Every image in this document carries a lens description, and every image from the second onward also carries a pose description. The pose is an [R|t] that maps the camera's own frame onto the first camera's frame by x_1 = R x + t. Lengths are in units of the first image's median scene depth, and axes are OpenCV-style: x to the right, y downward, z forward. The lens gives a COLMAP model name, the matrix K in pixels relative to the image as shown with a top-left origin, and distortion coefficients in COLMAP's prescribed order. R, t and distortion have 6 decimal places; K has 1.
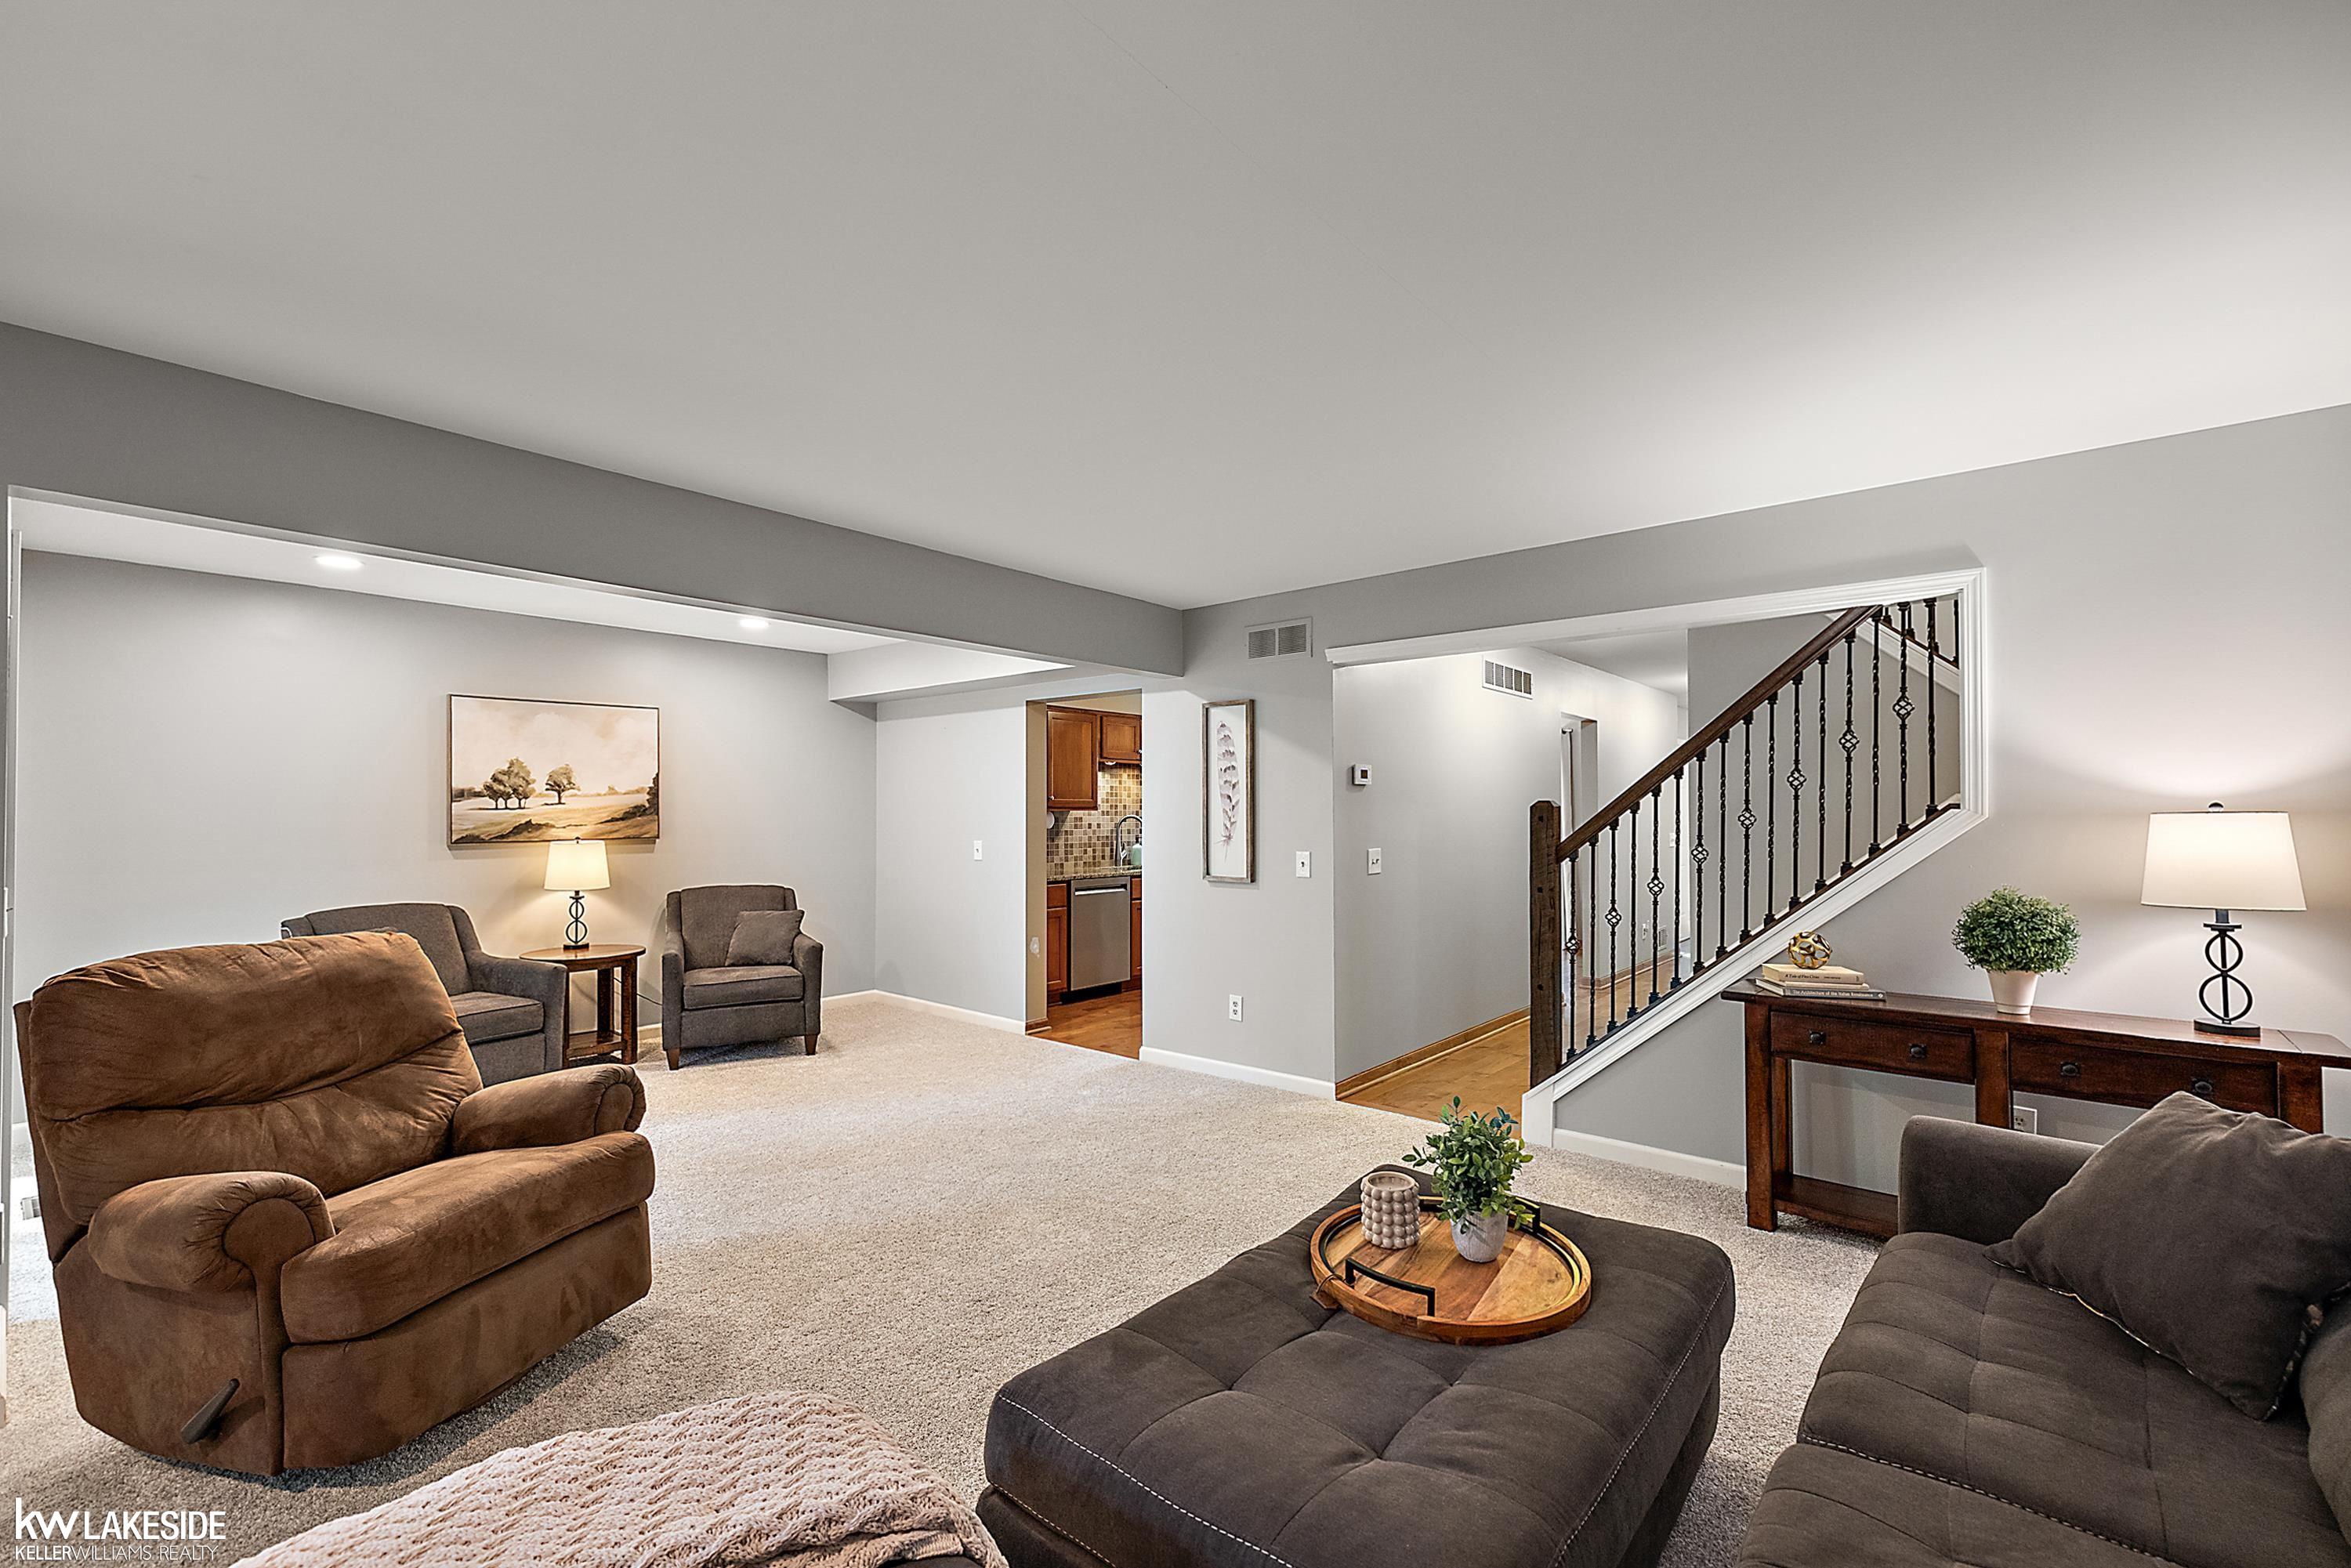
lens RADIAL K [[993.8, 0, 1177.0], [0, 993.8, 790.8], [0, 0, 1]] dist [0.001522, 0.001496]
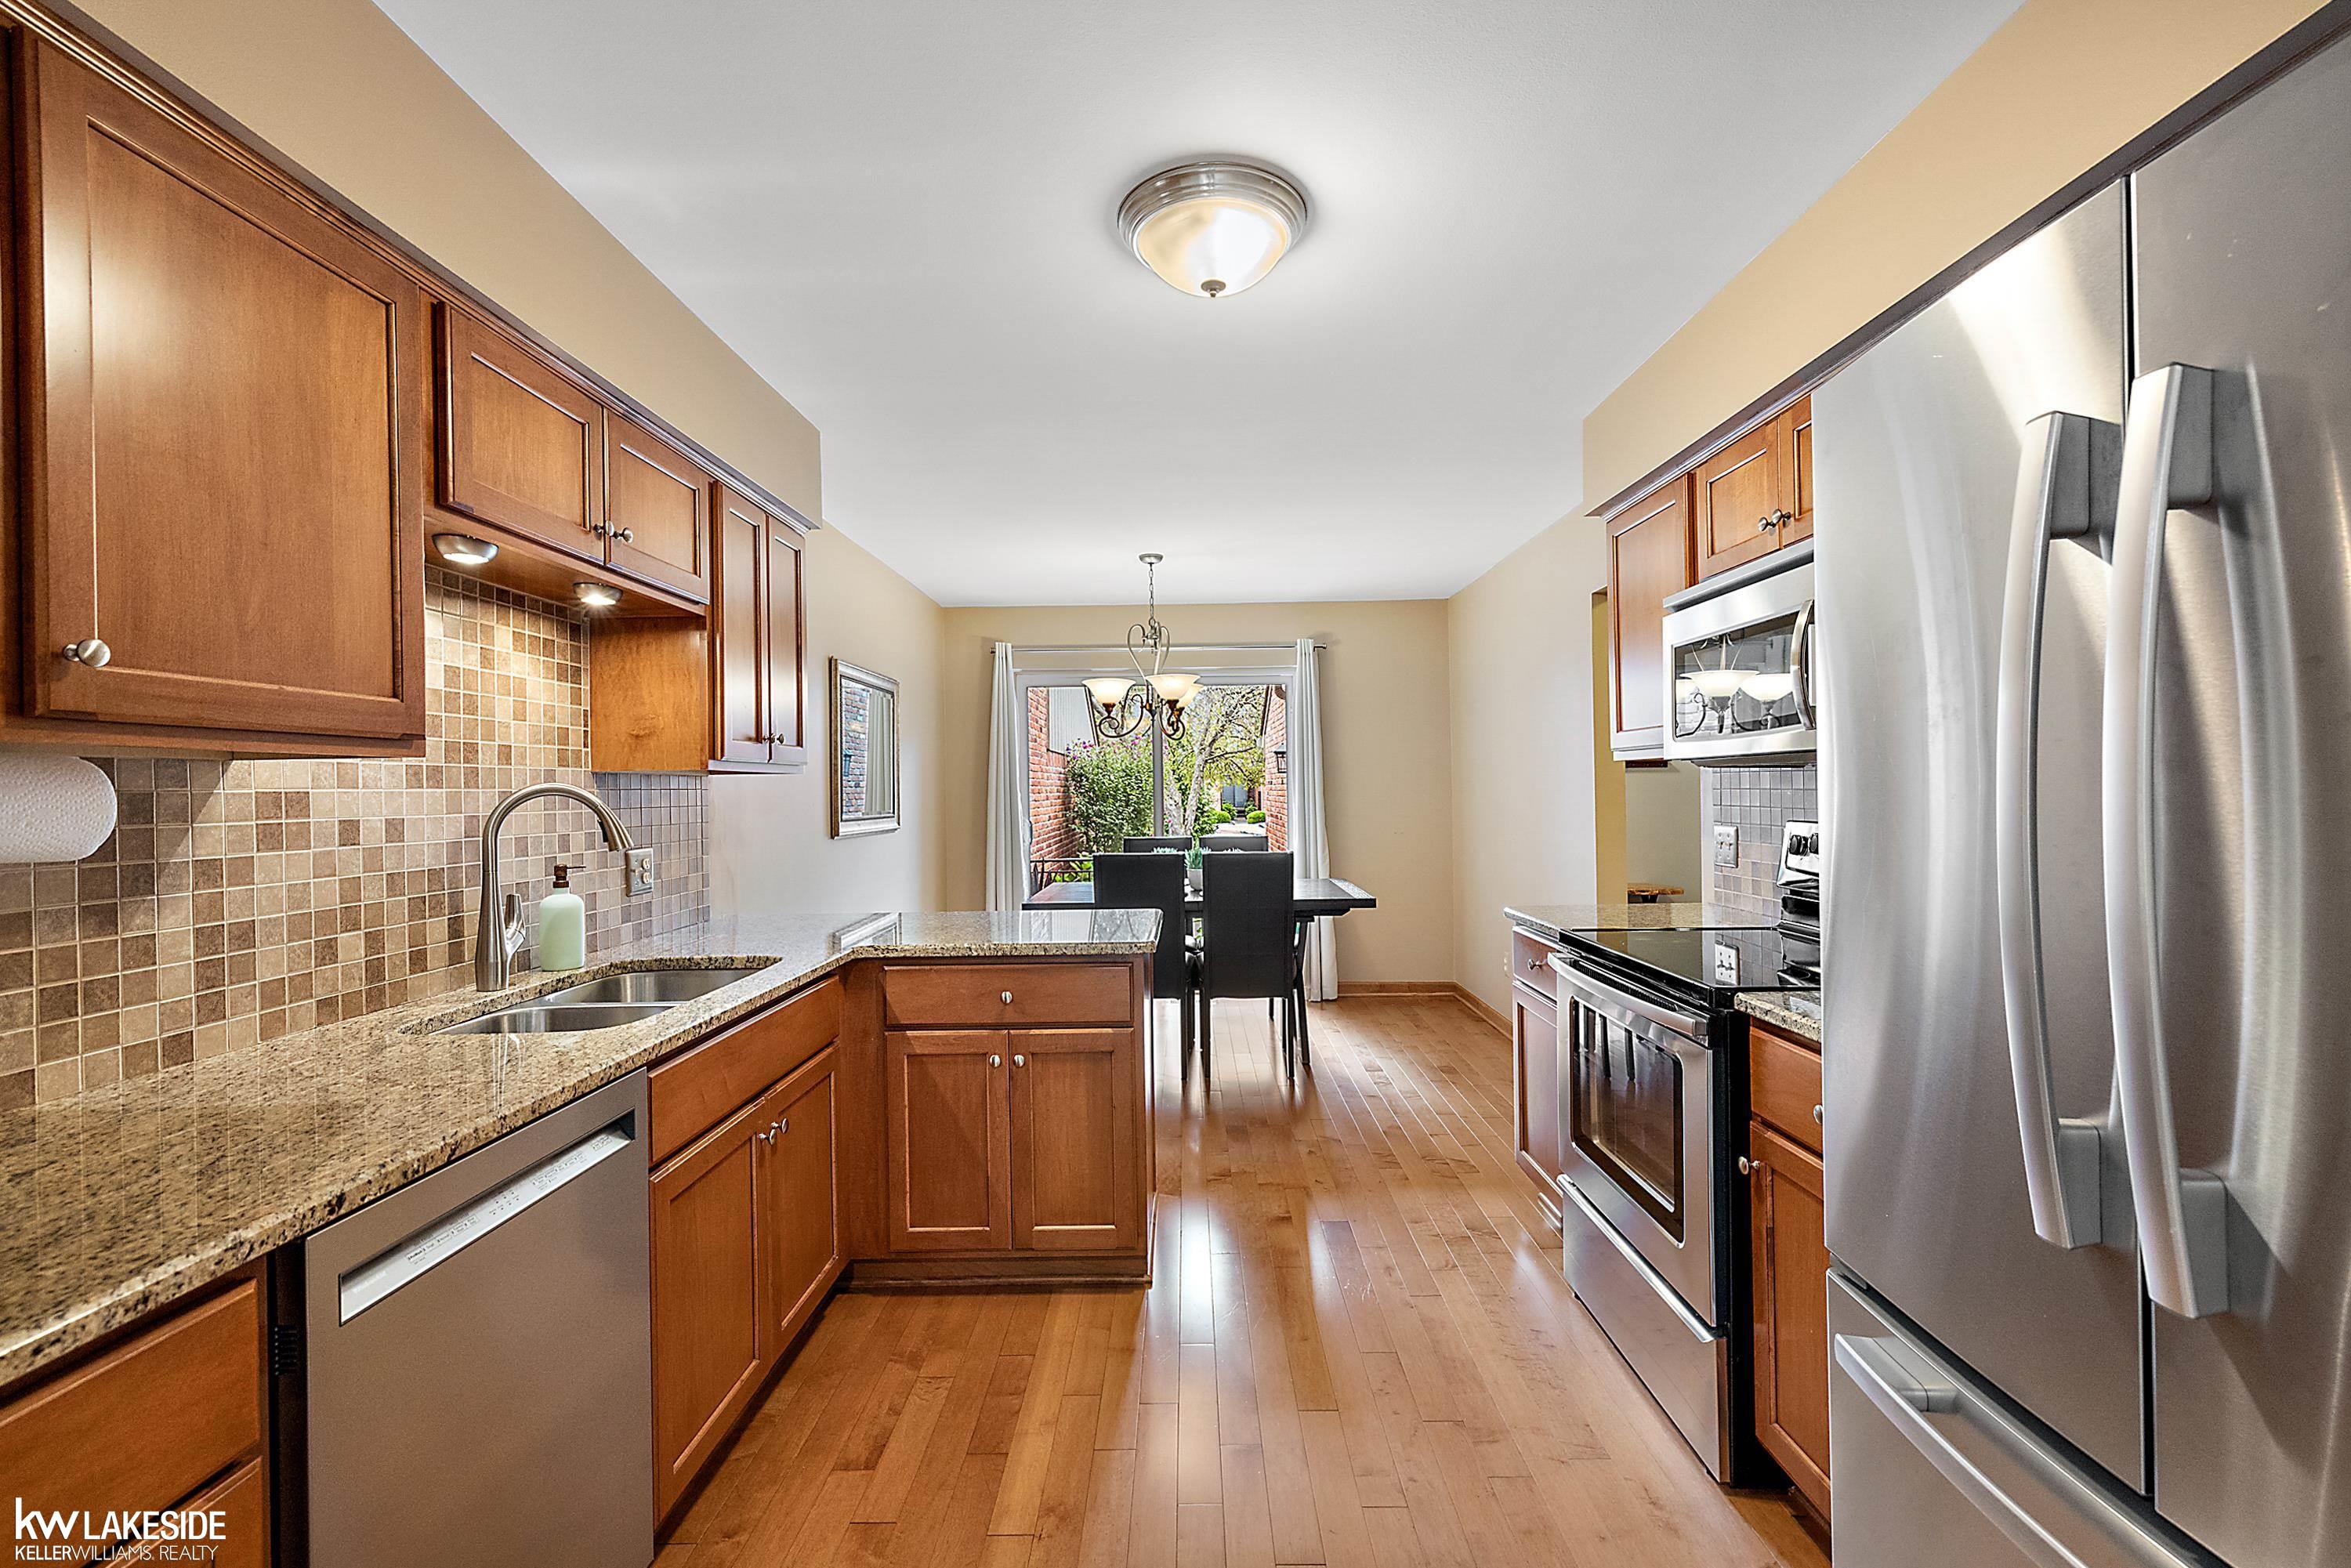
lens RADIAL K [[993.8, 0, 1170.7], [0, 993.8, 788.1], [0, 0, 1]] dist [0.001522, 0.001496]
pose [[0.770535, -0.011507, 0.637294, -0.126704], [0.002643, 0.999886, 0.014858, 0.032436], [-0.637392, -0.009765, 0.770478, 1.022807]]
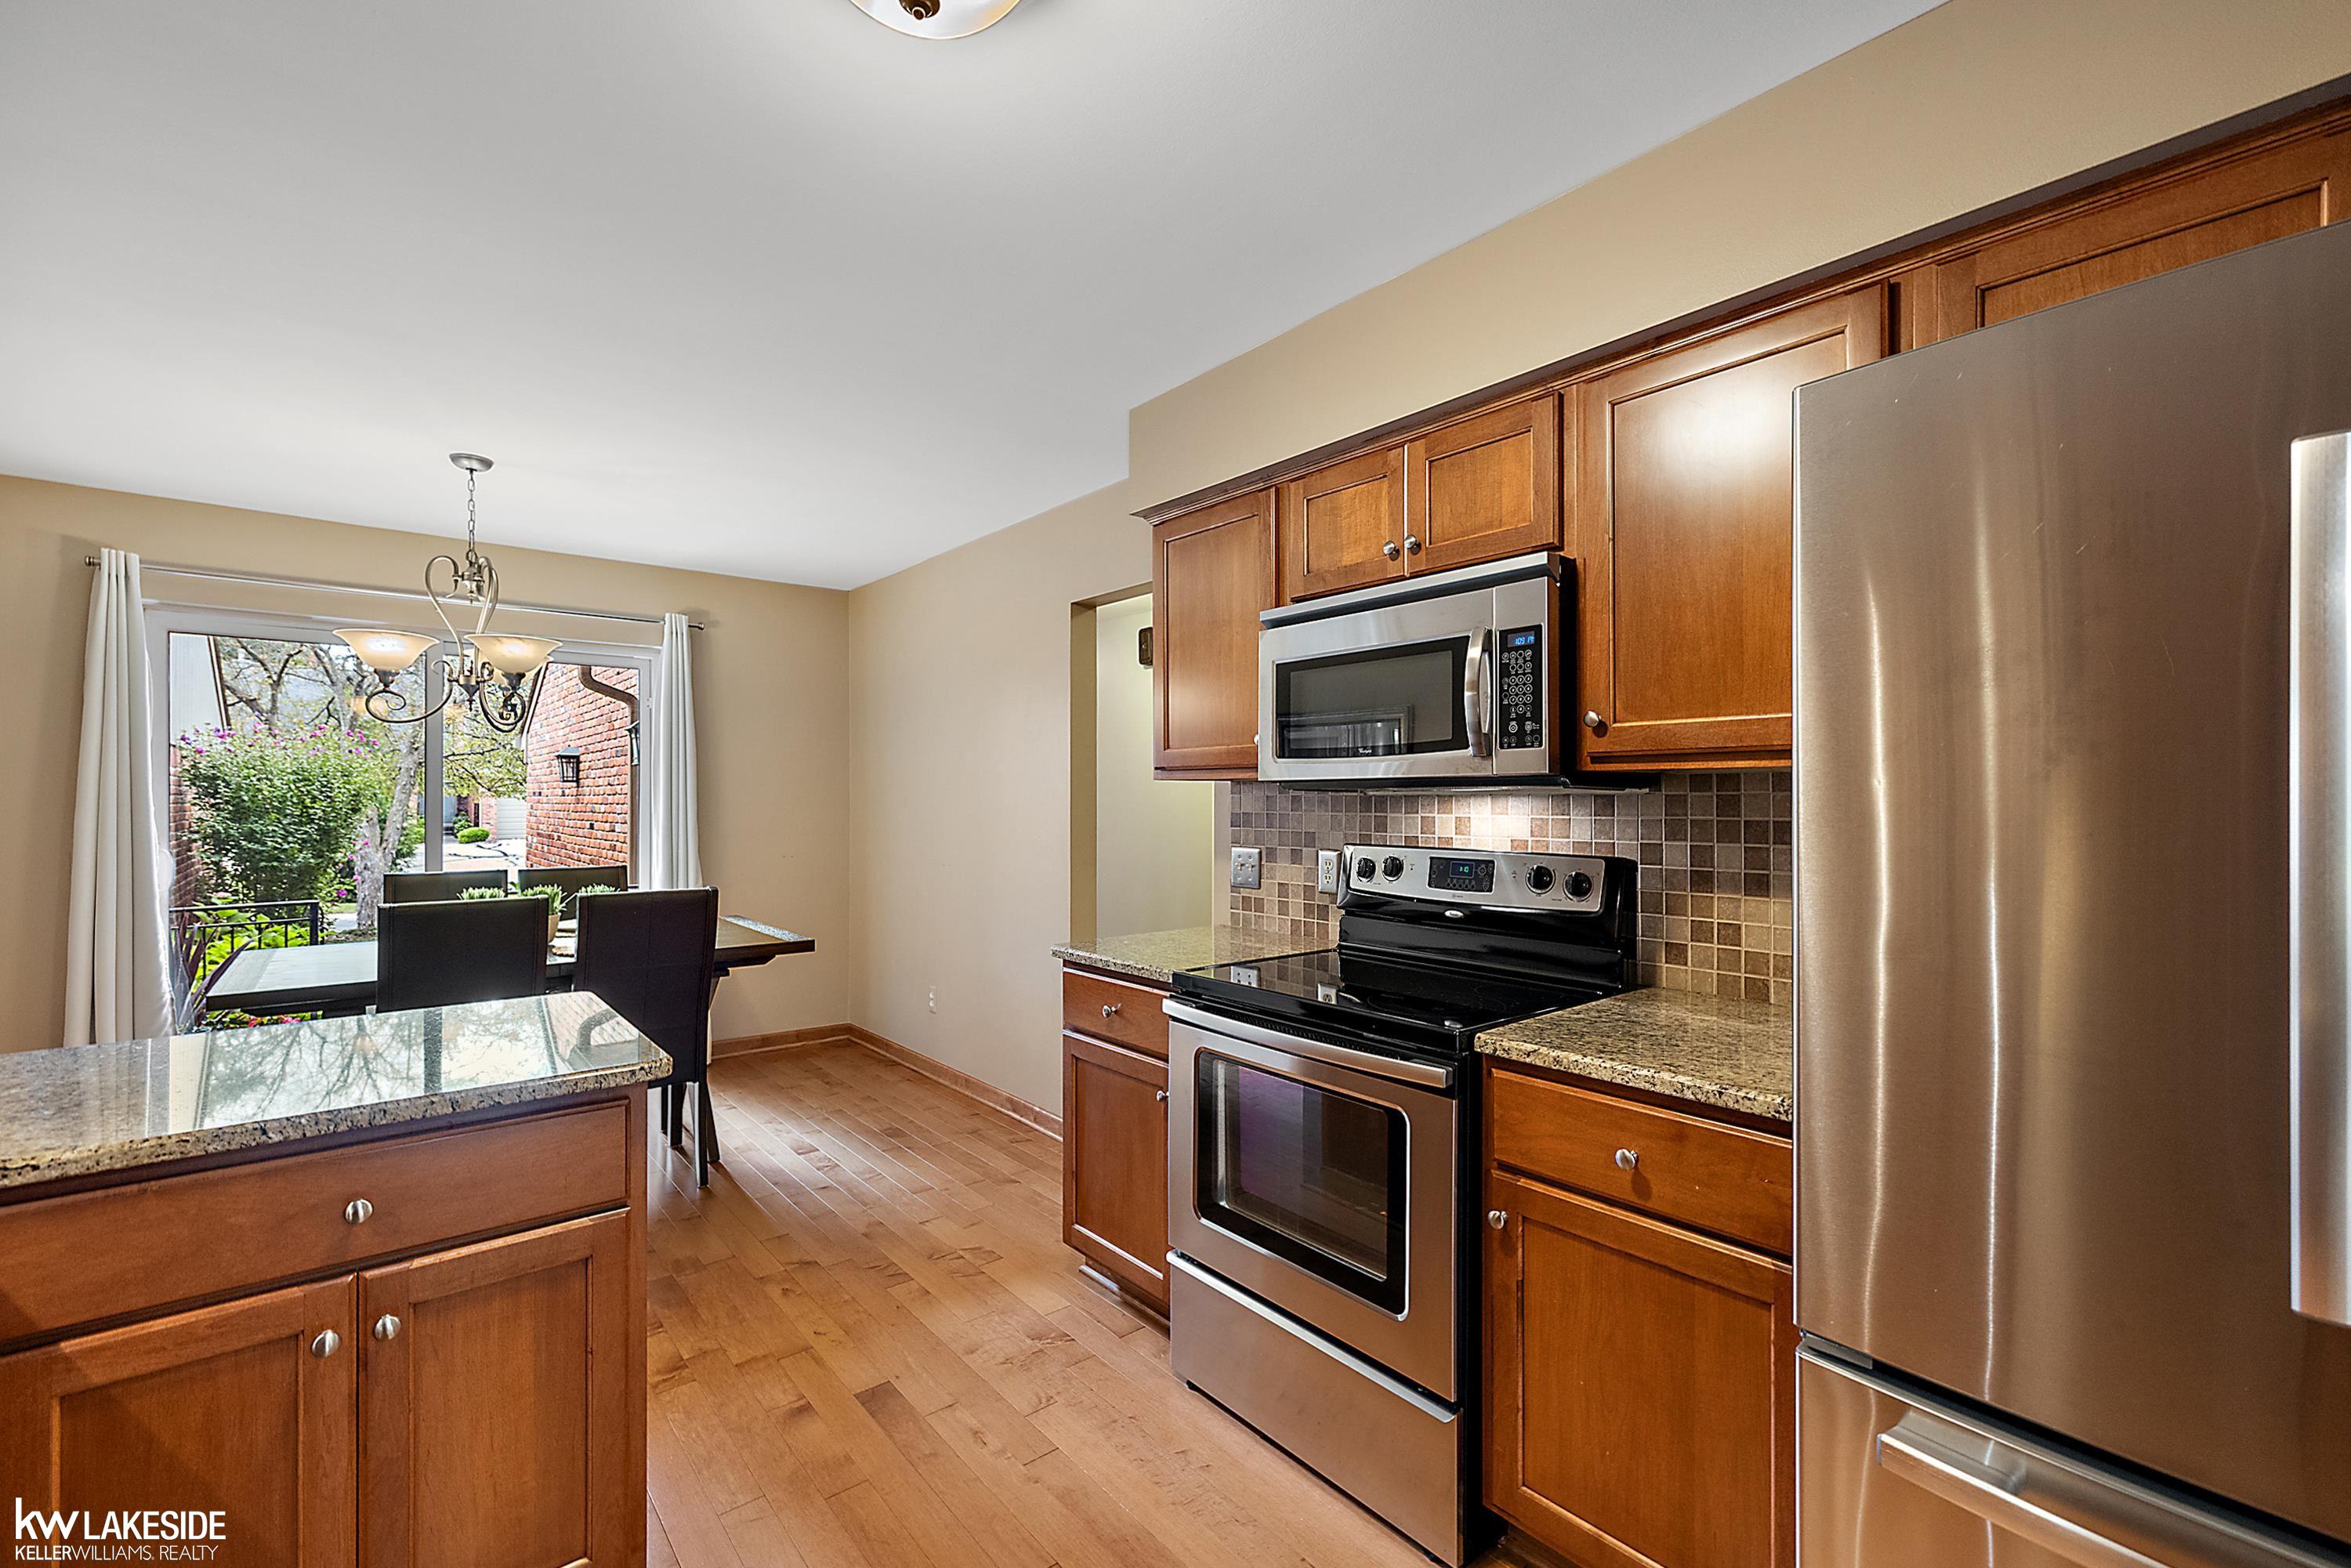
lens RADIAL K [[993.8, 0, 1170.3], [0, 993.8, 798.5], [0, 0, 1]] dist [0.001522, 0.001496]
pose [[0.171159, -0.000841, 0.985243, -0.092989], [-0.019315, 0.999805, 0.004209, 0.033334], [-0.985054, -0.019750, 0.171109, 1.194893]]
